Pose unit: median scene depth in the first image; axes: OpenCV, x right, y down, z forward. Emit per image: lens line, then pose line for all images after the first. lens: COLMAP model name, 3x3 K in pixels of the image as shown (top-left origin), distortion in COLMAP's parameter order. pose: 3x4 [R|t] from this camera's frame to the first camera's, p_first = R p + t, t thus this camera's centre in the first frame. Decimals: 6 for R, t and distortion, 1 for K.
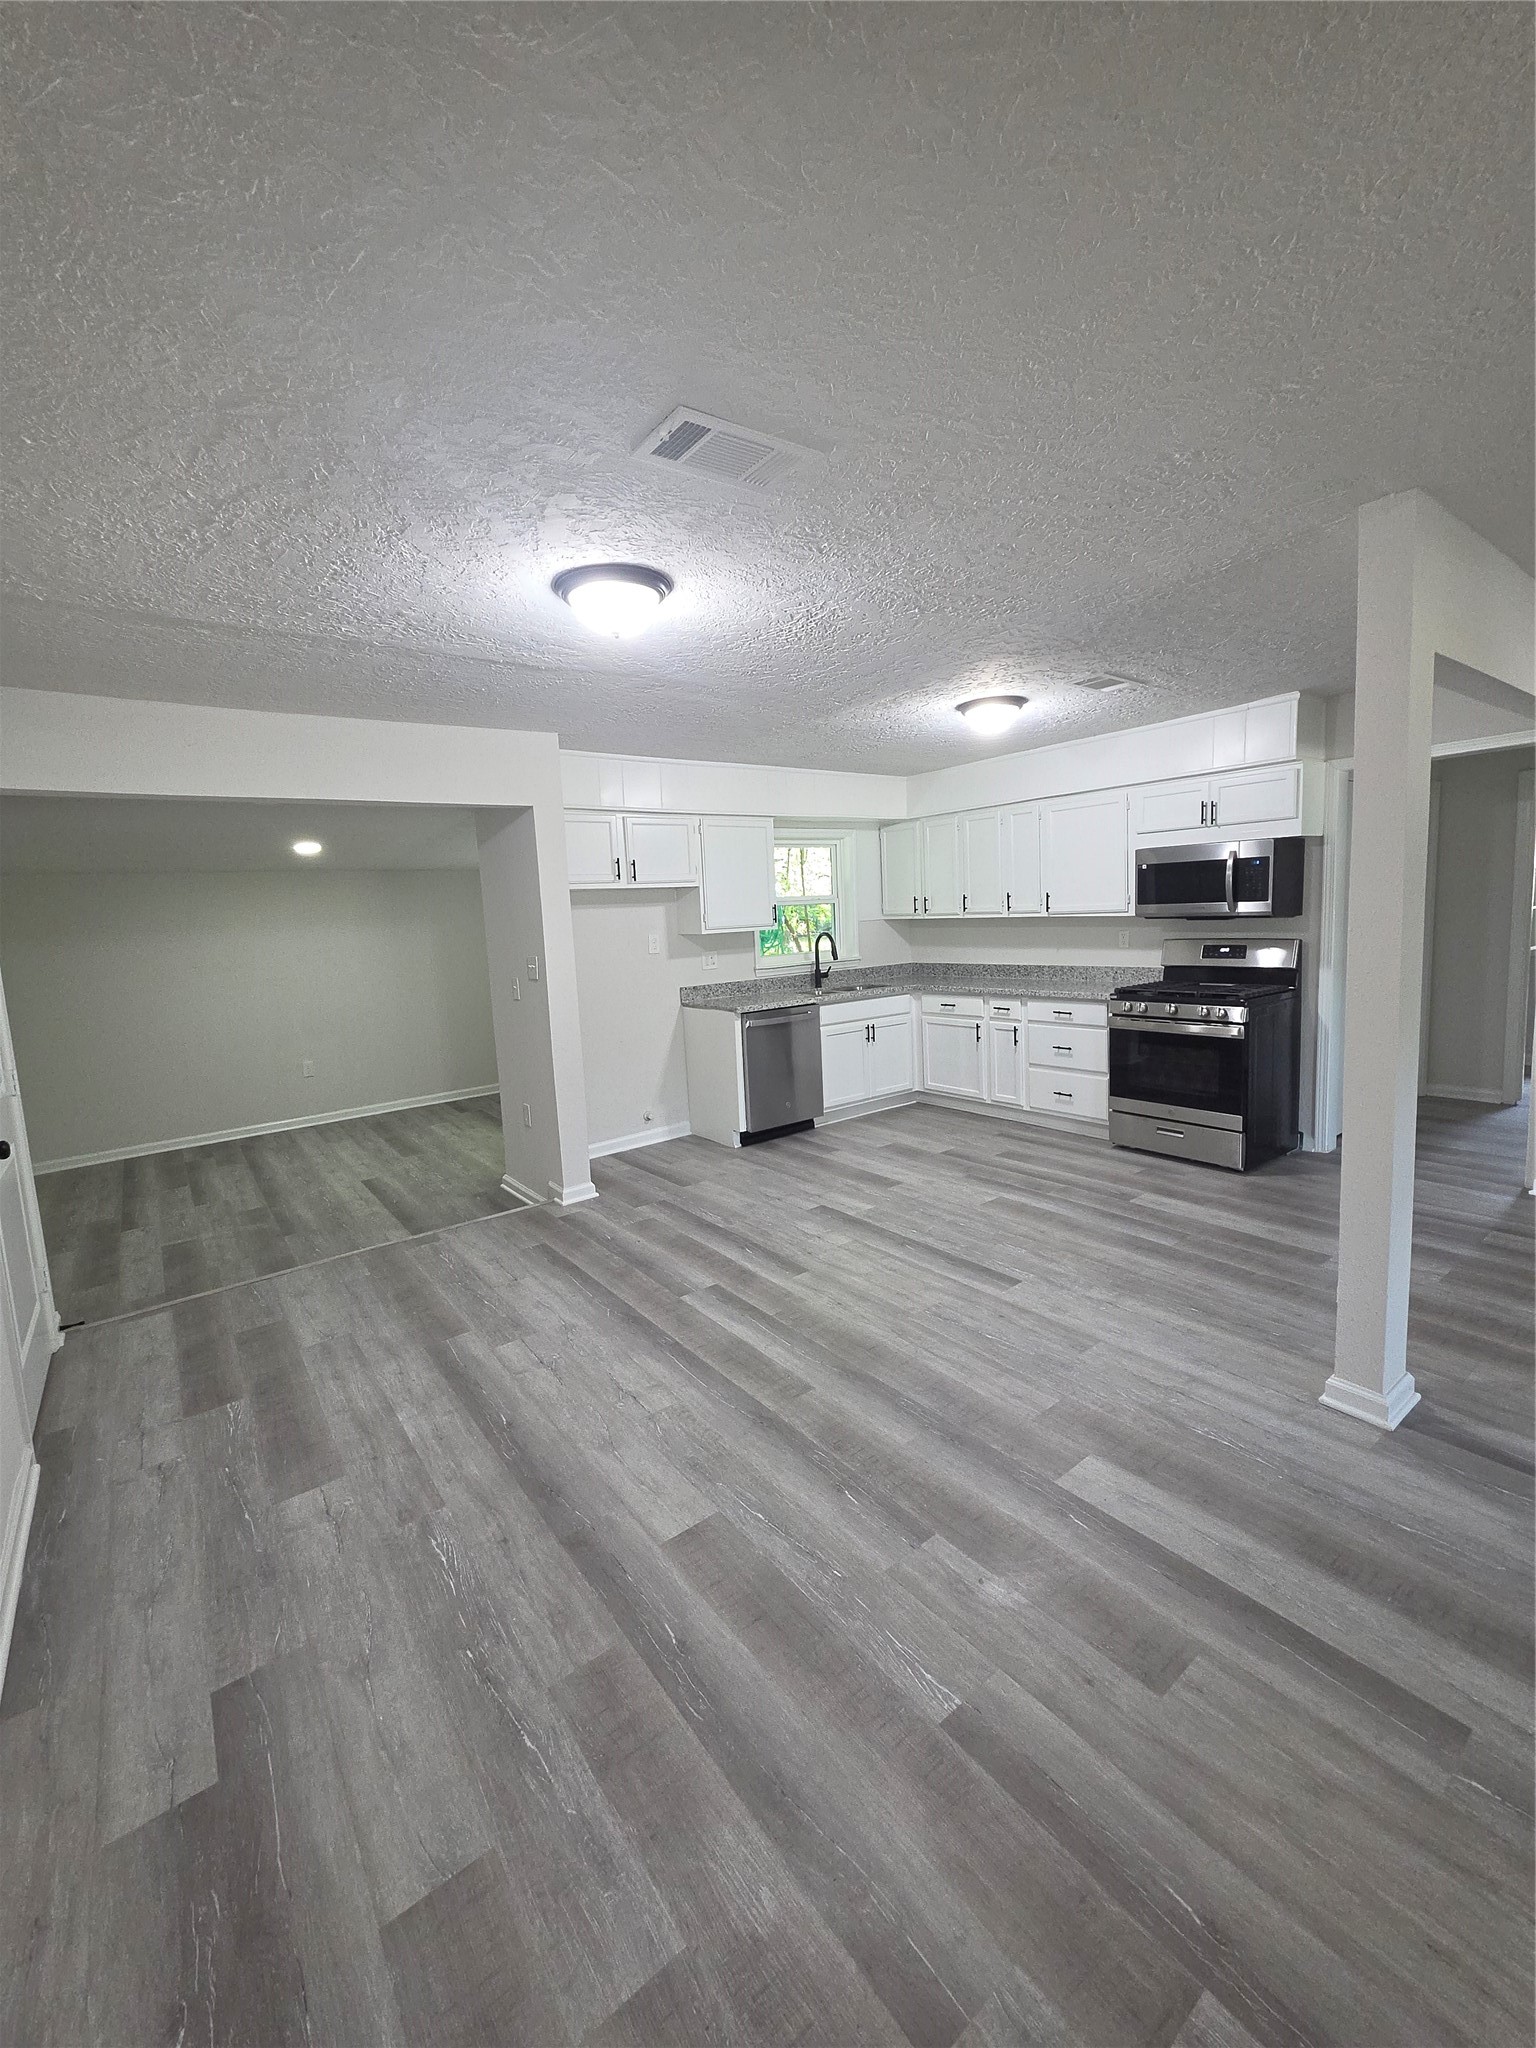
lens RADIAL K [[845.5, 0, 775.2], [0, 845.5, 1013.6], [0, 0, 1]] dist [-0.005836, 0.000212]
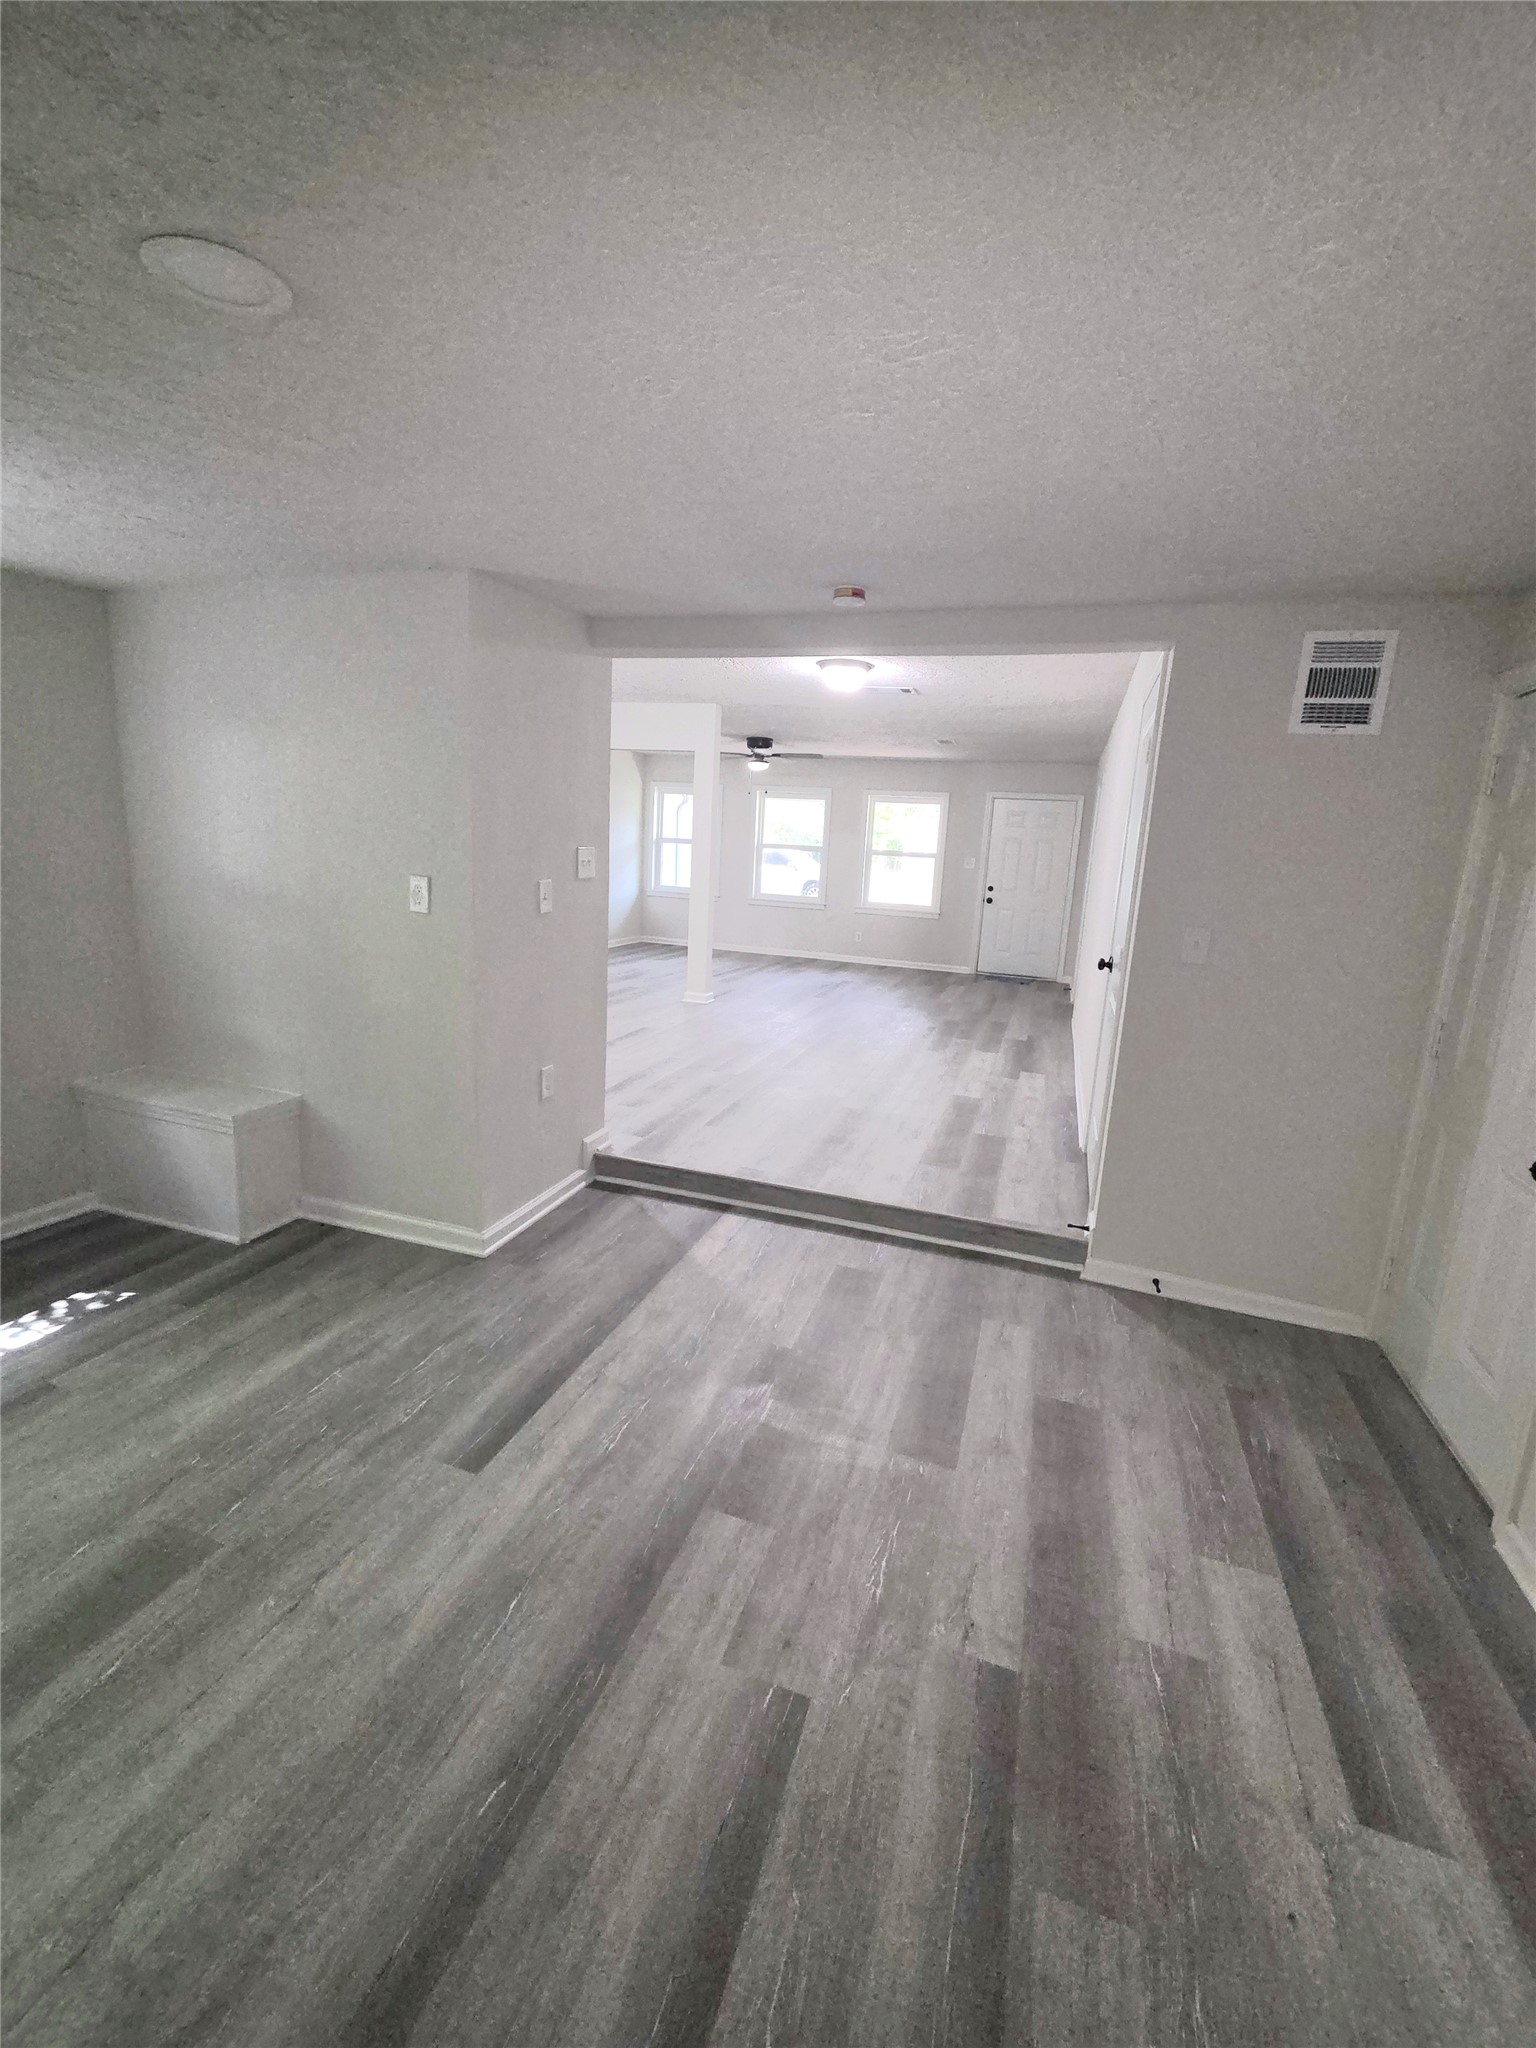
lens RADIAL K [[845.5, 0, 771.8], [0, 845.5, 1020.7], [0, 0, 1]] dist [-0.005836, 0.000212]
pose [[-0.563670, -0.151860, 0.811920, -1.404672], [0.072869, 0.969980, 0.232012, -0.113306], [-0.822779, 0.189942, -0.535683, 1.784810]]
